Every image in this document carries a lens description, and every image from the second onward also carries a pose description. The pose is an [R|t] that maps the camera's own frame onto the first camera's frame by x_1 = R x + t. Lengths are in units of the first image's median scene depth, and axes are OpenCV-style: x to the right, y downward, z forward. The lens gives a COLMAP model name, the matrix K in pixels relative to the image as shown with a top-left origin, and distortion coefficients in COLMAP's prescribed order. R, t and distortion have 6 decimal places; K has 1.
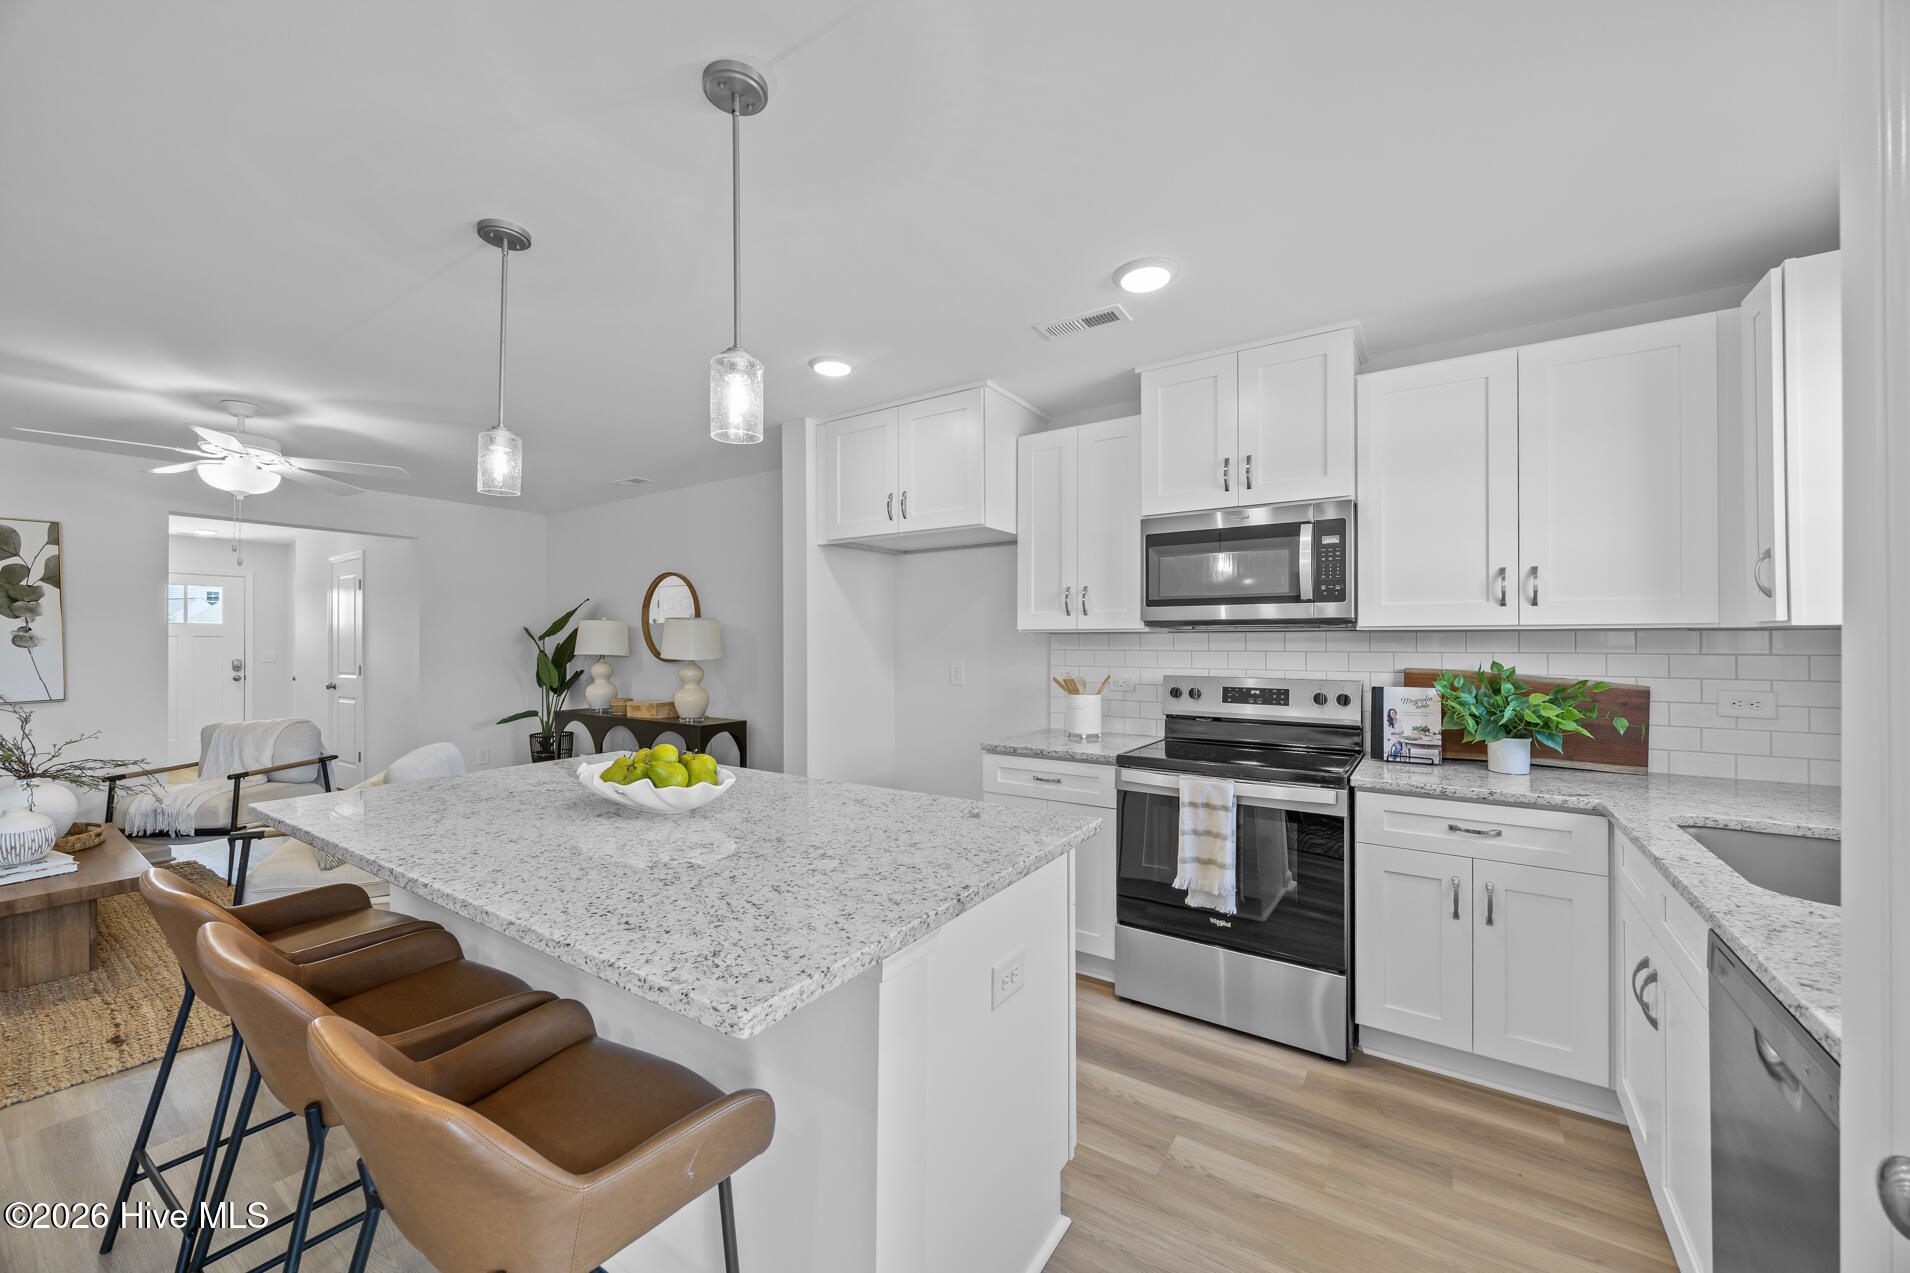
lens RADIAL K [[736.0, 0, 963.7], [0, 736.0, 638.8], [0, 0, 1]] dist [0.000041, -0.000053]
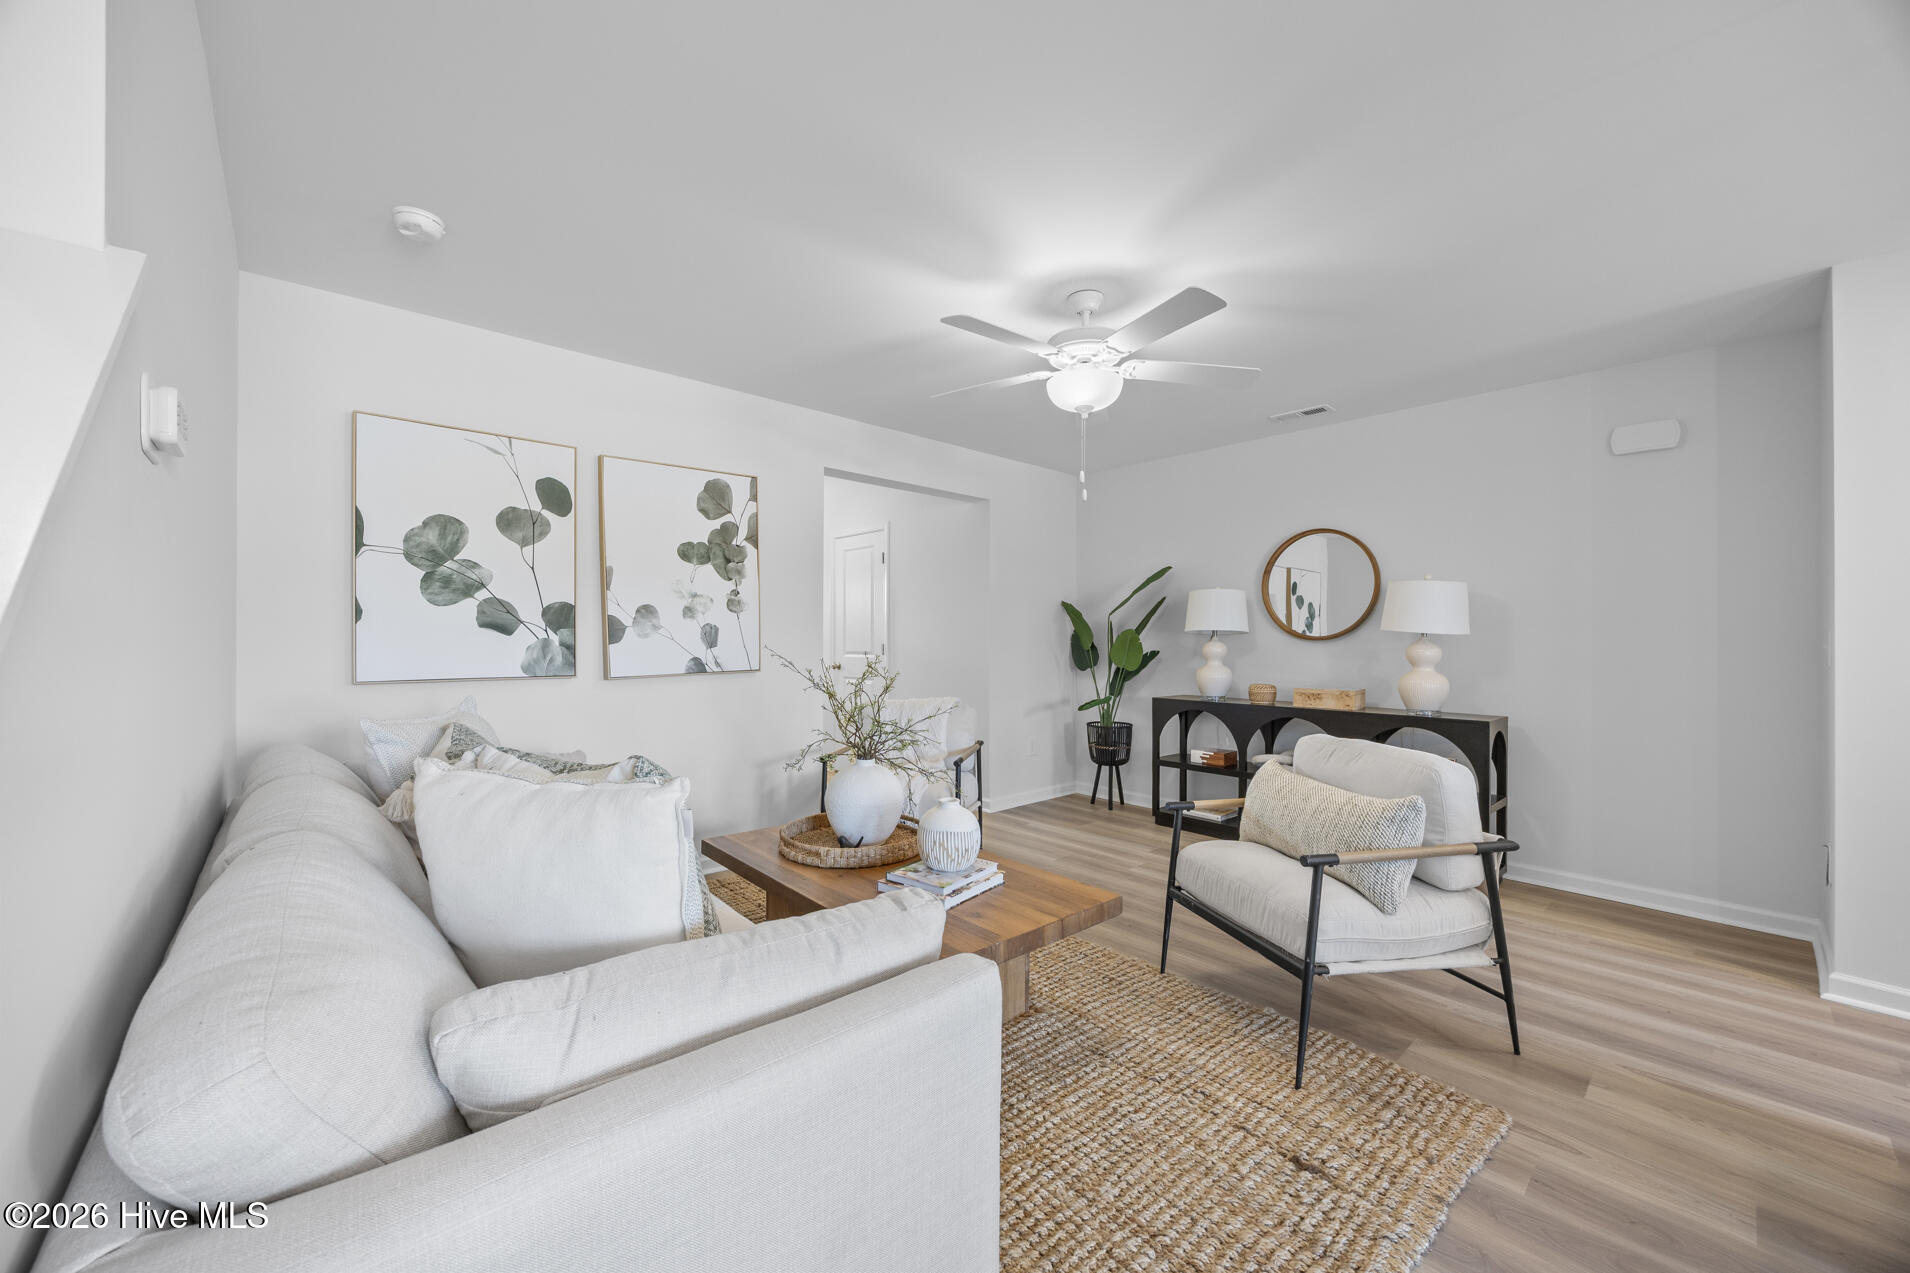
lens RADIAL K [[736.0, 0, 961.8], [0, 736.0, 633.0], [0, 0, 1]] dist [0.000041, -0.000053]
pose [[0.975167, 0.007461, -0.221346, -1.106641], [-0.008029, 0.999966, -0.001667, 0.051664], [0.221326, 0.003403, 0.975194, 0.227323]]
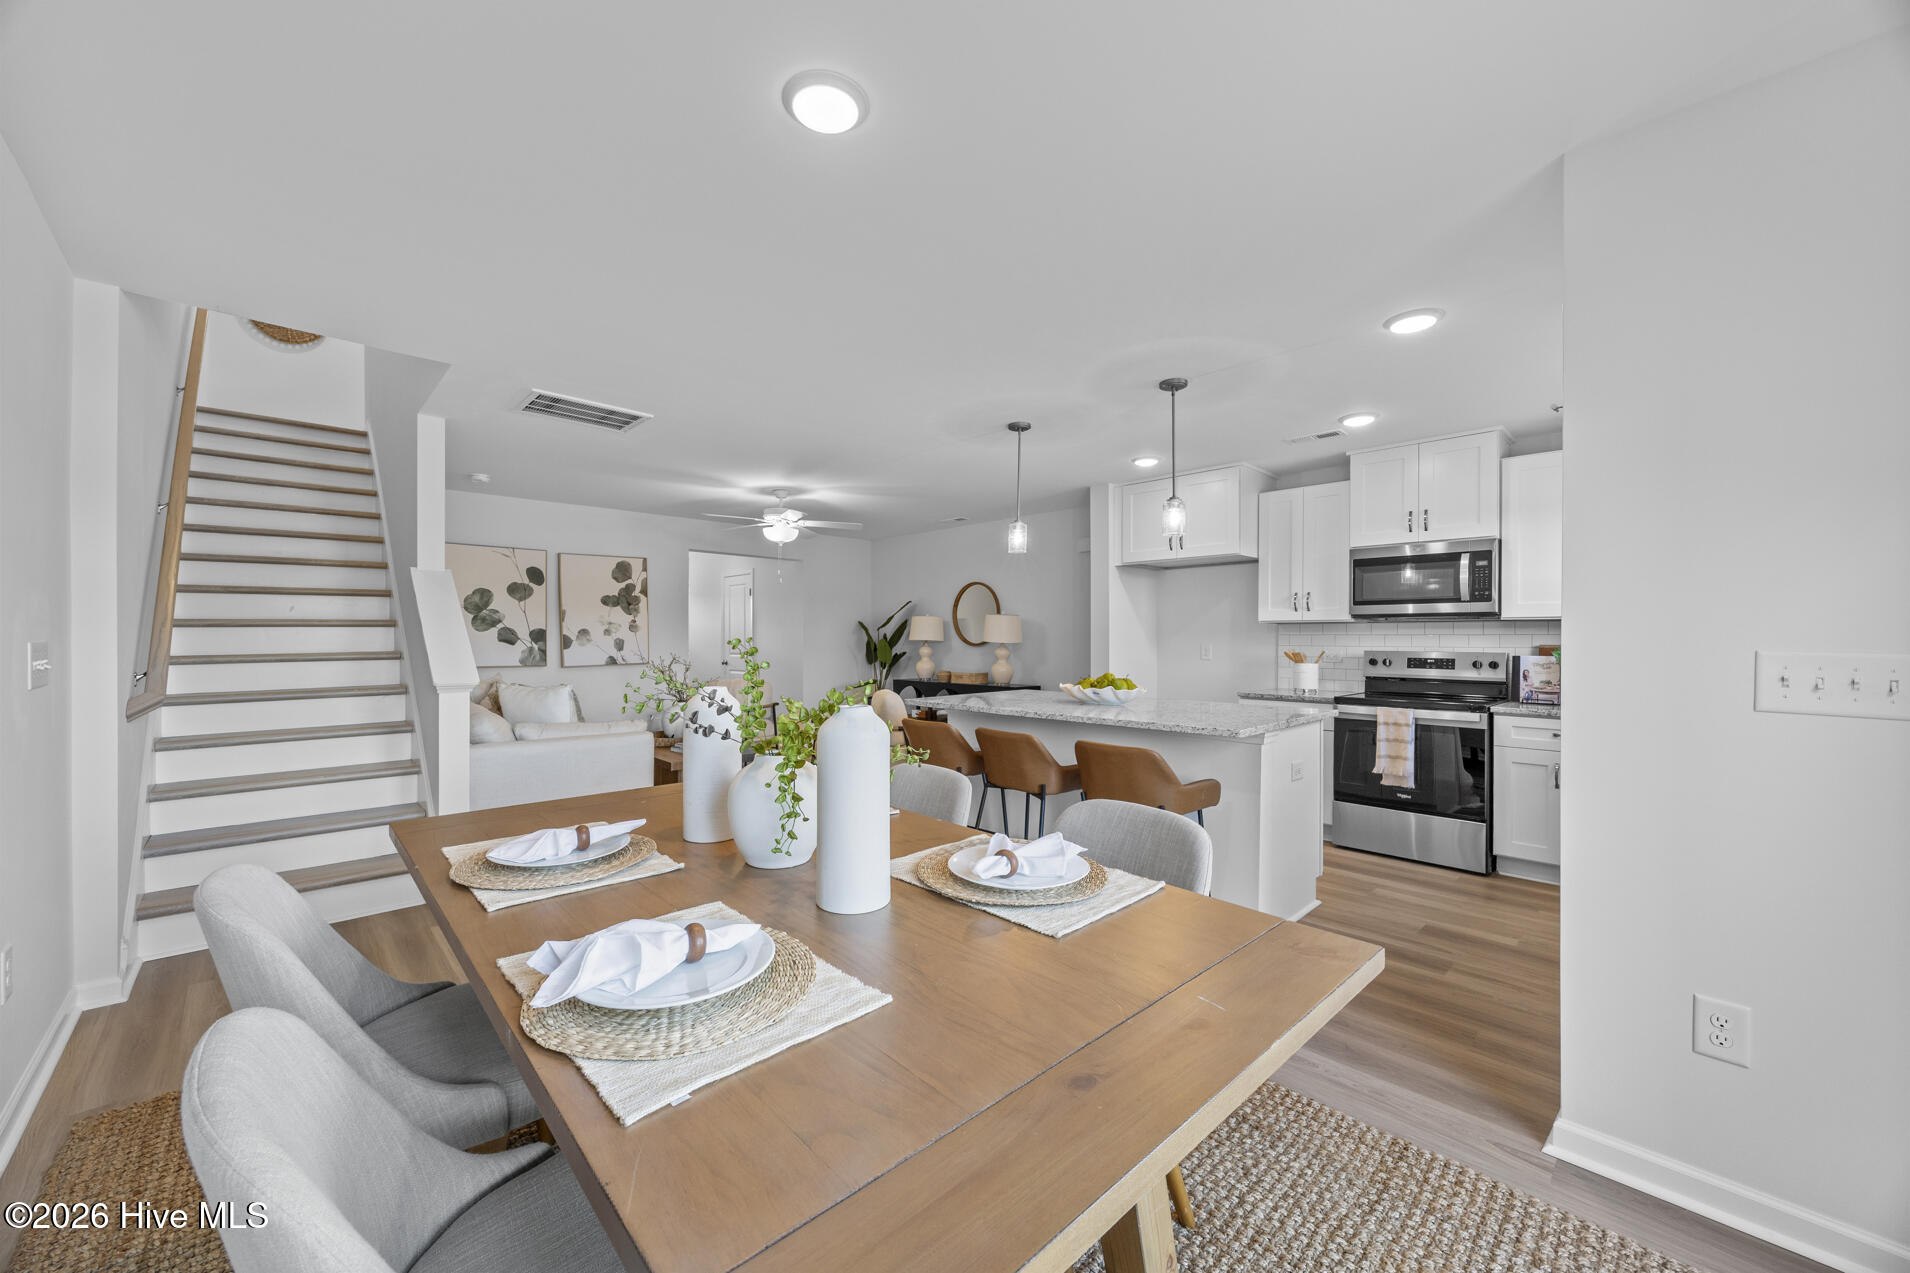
lens RADIAL K [[736.0, 0, 955.6], [0, 736.0, 634.7], [0, 0, 1]] dist [0.000041, -0.000053]
pose [[0.975236, 0.004331, -0.221126, -0.228428], [-0.005229, 0.999980, -0.003477, 0.028270], [0.221107, 0.004547, 0.975239, -0.707588]]
